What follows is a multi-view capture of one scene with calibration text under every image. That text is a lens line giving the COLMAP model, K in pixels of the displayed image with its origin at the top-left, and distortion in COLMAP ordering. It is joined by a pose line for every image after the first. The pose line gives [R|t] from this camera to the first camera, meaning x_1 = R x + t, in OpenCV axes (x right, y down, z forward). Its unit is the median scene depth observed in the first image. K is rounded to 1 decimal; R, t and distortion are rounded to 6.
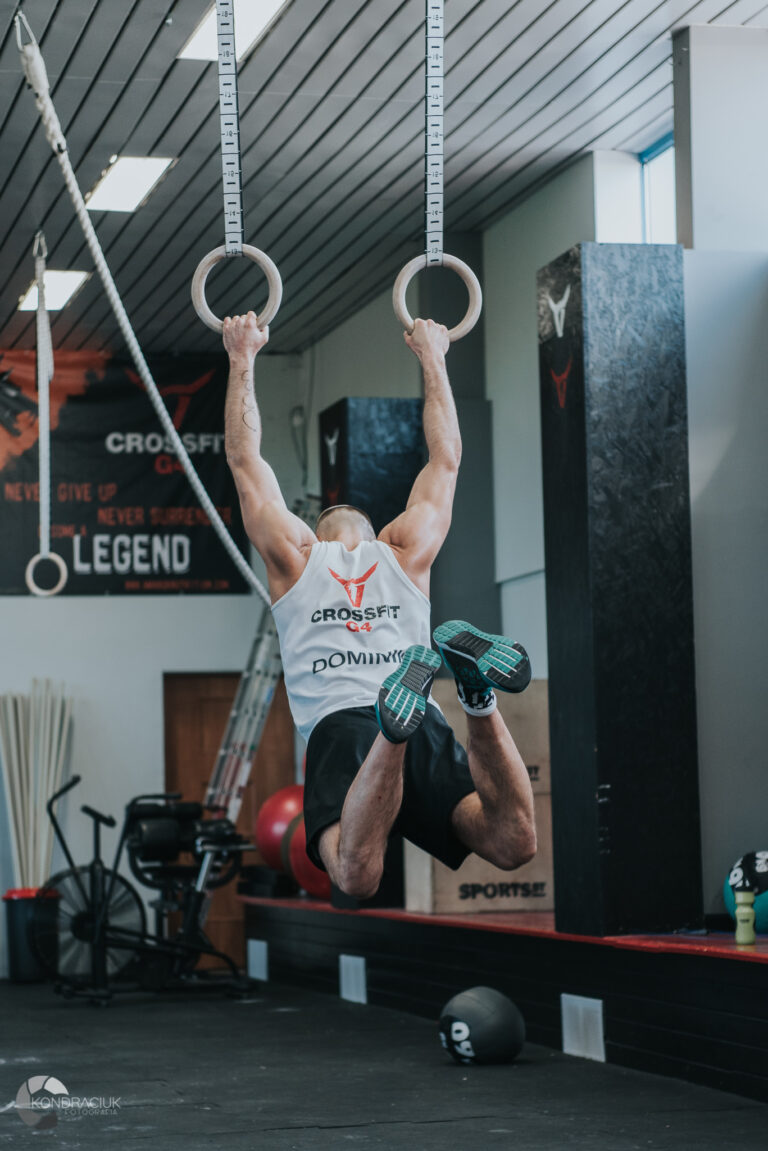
lens RADIAL K [[2864.5, 0, 383.0], [0, 2864.5, 675.1], [0, 0, 1]] dist [0.195803, 0.310869]
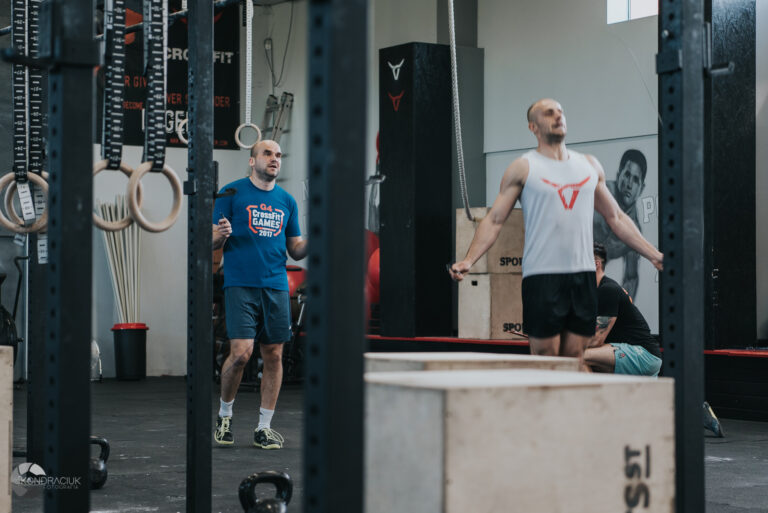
lens RADIAL K [[1911.3, 0, 336.8], [0, 1911.3, 256.8], [0, 0, 1]] dist [0.195803, 0.310869]
pose [[0.954903, 0.029914, 0.295408, -0.513788], [-0.038021, 0.999041, 0.021734, 0.012014], [-0.294474, -0.031985, 0.955124, -0.121530]]
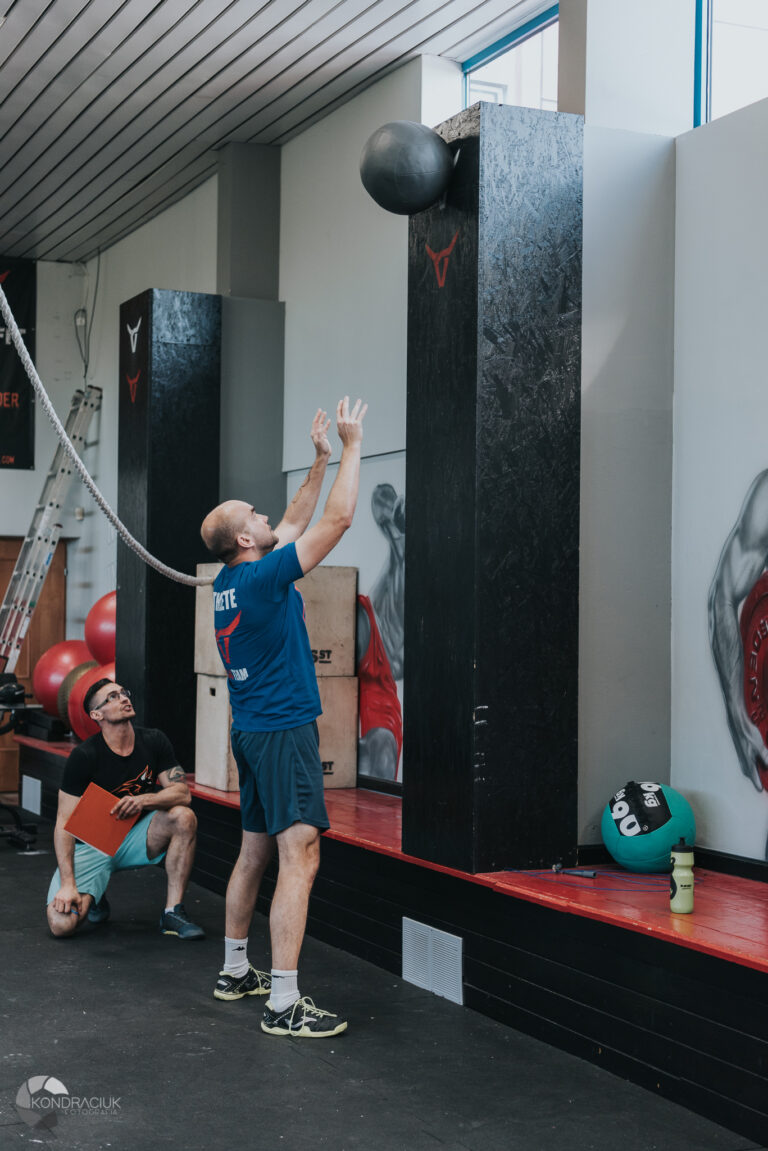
lens RADIAL K [[1770.3, 0, 384.0], [0, 1770.3, 575.5], [0, 0, 1]] dist [0.026405, 0.070949]
pose [[0.983547, 0.039040, 0.176382, -0.051367], [-0.043824, 0.998767, 0.023311, -0.013729], [-0.175255, -0.030658, 0.984046, 0.445511]]
